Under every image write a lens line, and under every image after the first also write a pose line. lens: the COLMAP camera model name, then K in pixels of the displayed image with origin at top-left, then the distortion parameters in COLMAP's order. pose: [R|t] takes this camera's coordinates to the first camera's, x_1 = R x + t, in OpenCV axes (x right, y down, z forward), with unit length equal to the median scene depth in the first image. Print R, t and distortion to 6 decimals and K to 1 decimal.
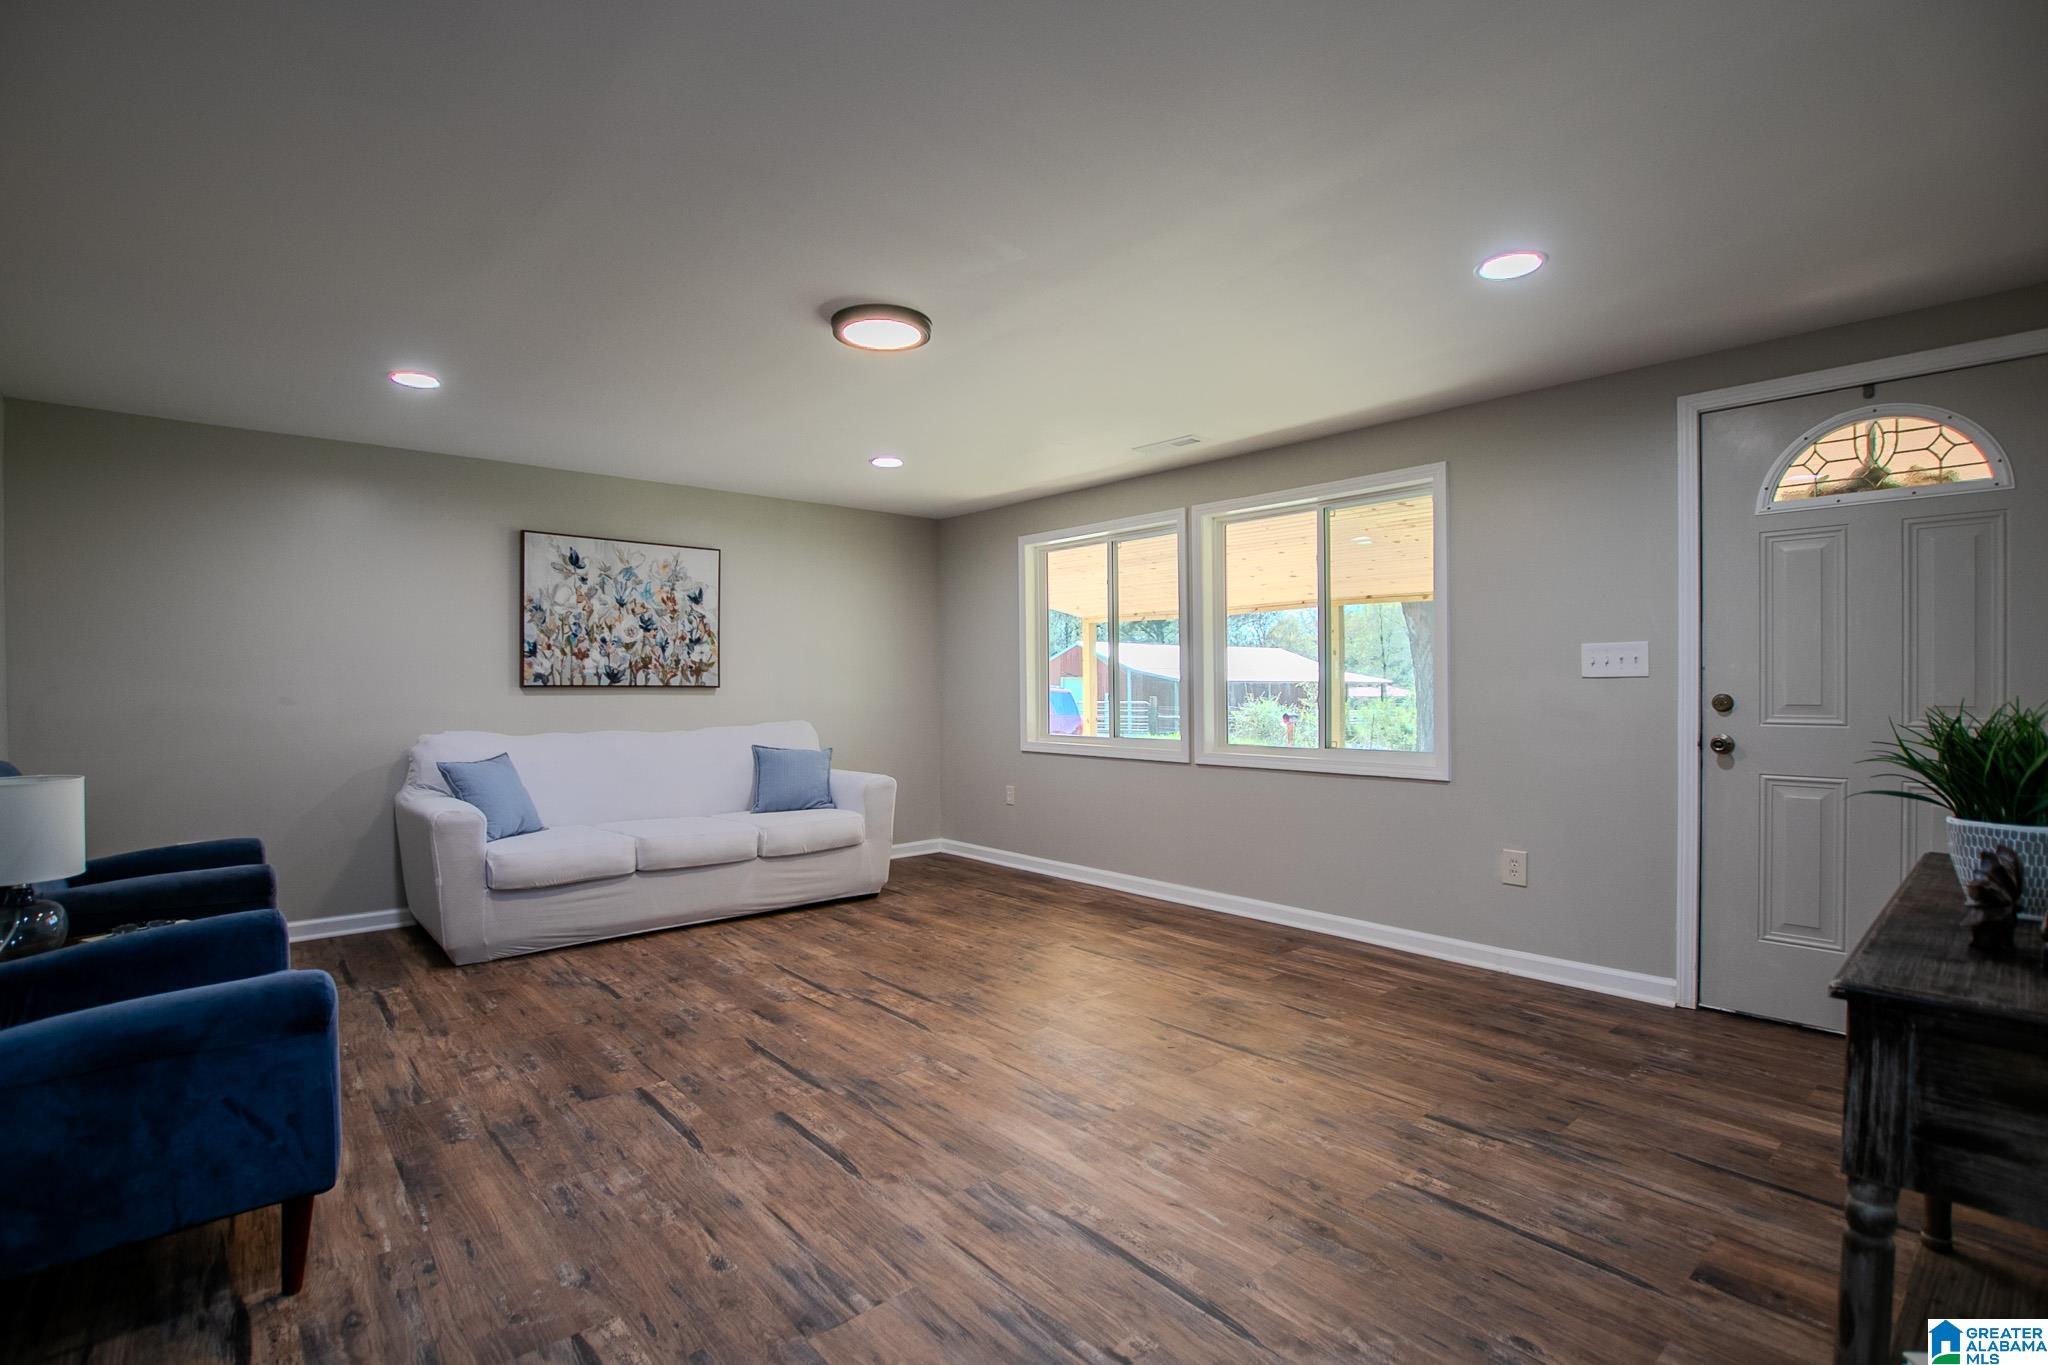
lens RADIAL K [[939.5, 0, 1018.0], [0, 939.5, 686.2], [0, 0, 1]] dist [-0.028710, 0.000711]
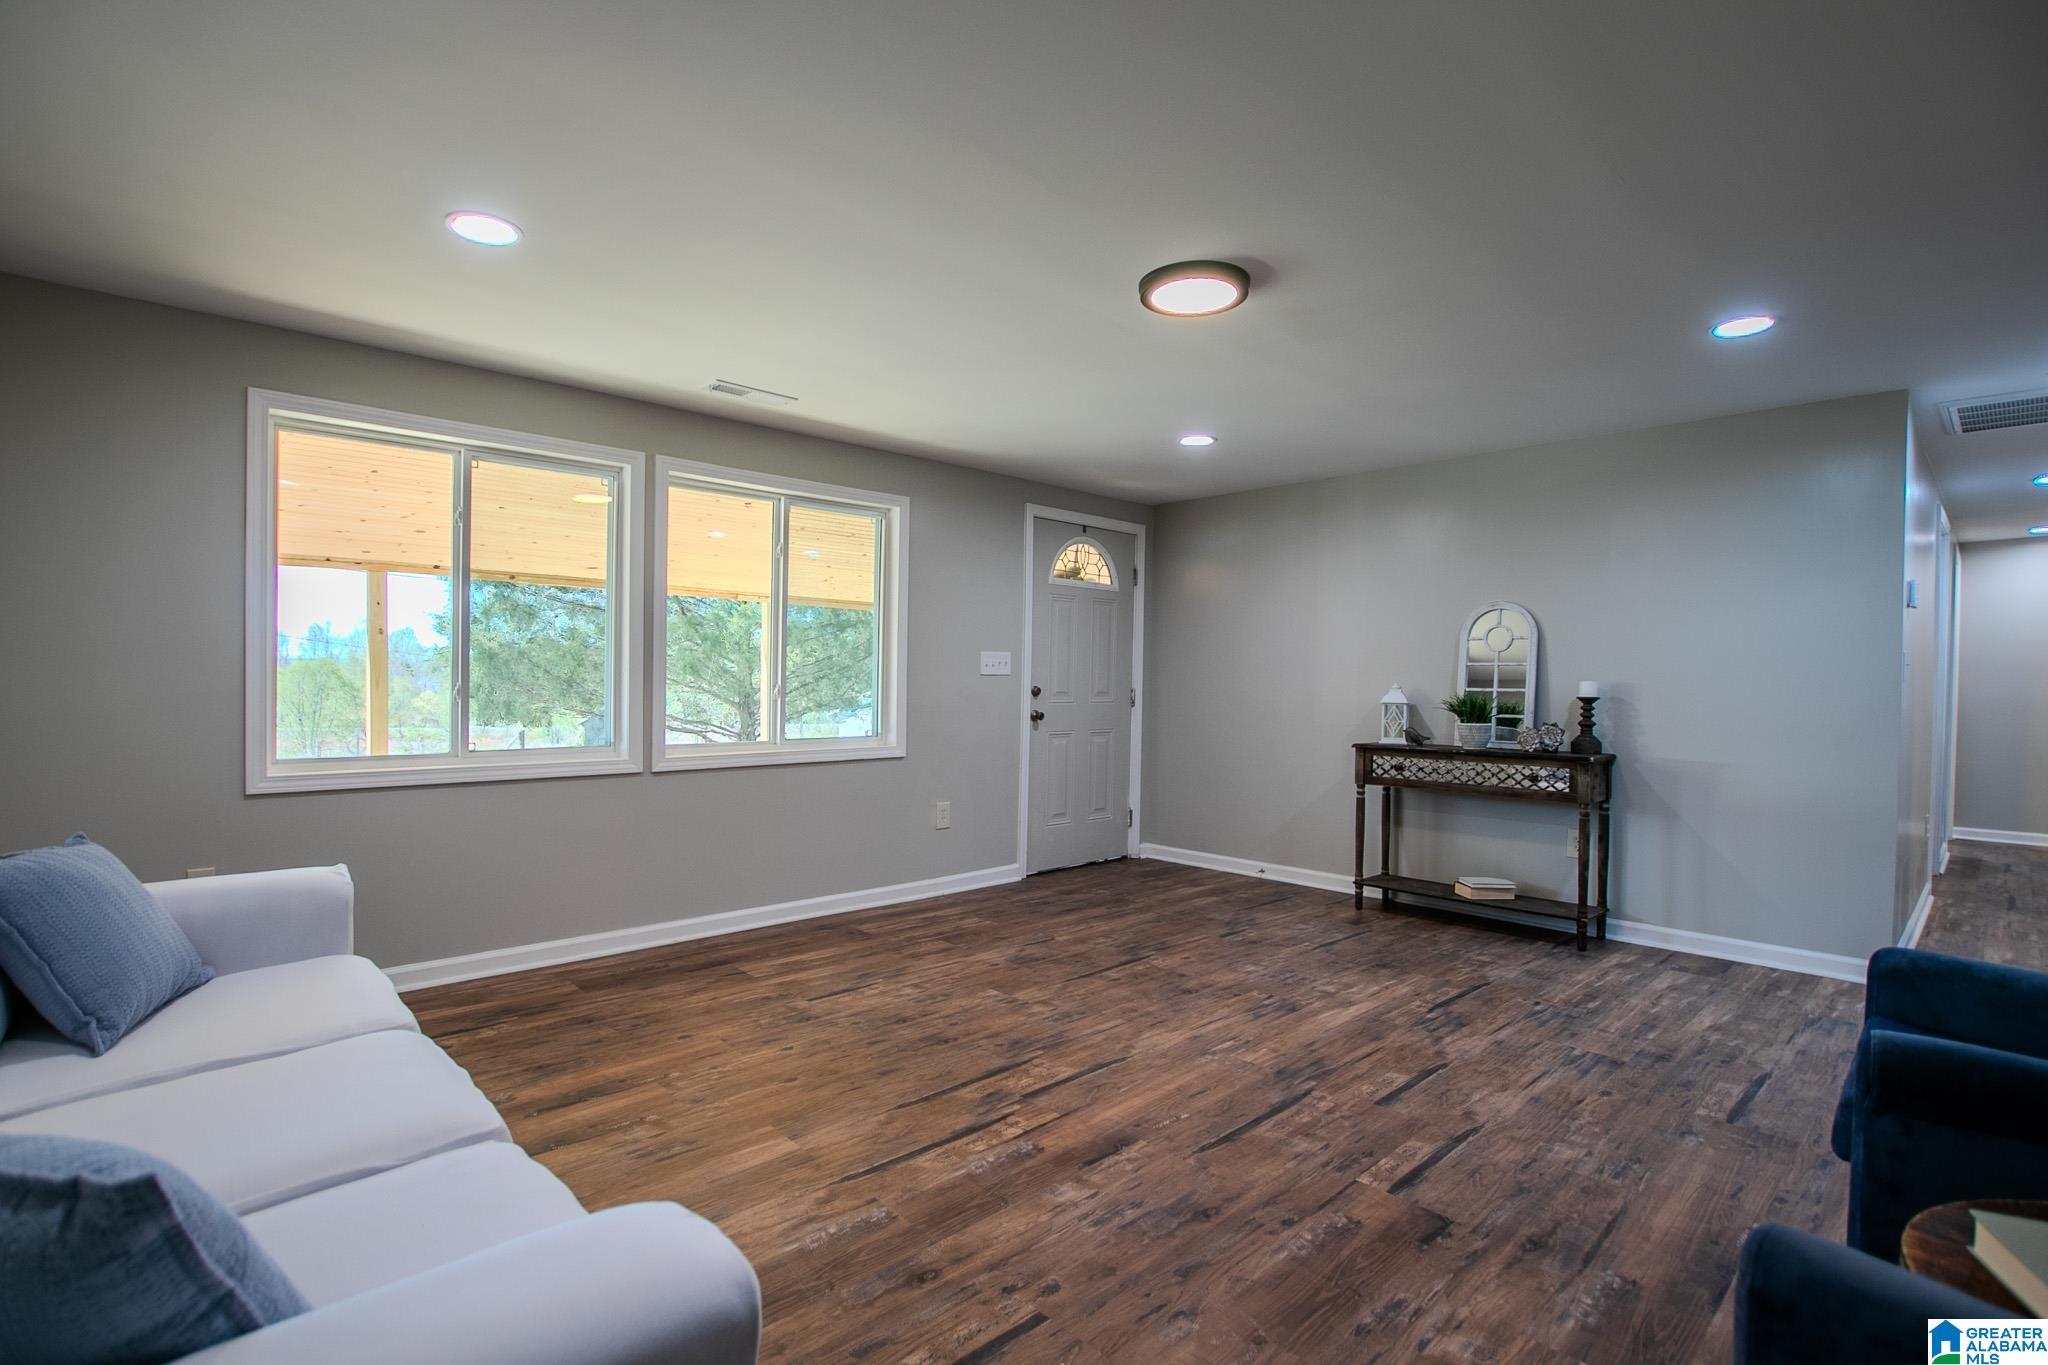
lens RADIAL K [[939.5, 0, 1006.2], [0, 939.5, 688.3], [0, 0, 1]] dist [-0.028710, 0.000711]
pose [[-0.012705, -0.005607, 0.999904, -0.956257], [-0.010609, 0.999929, 0.005472, 0.003528], [-0.999863, -0.010539, -0.012763, 1.079284]]
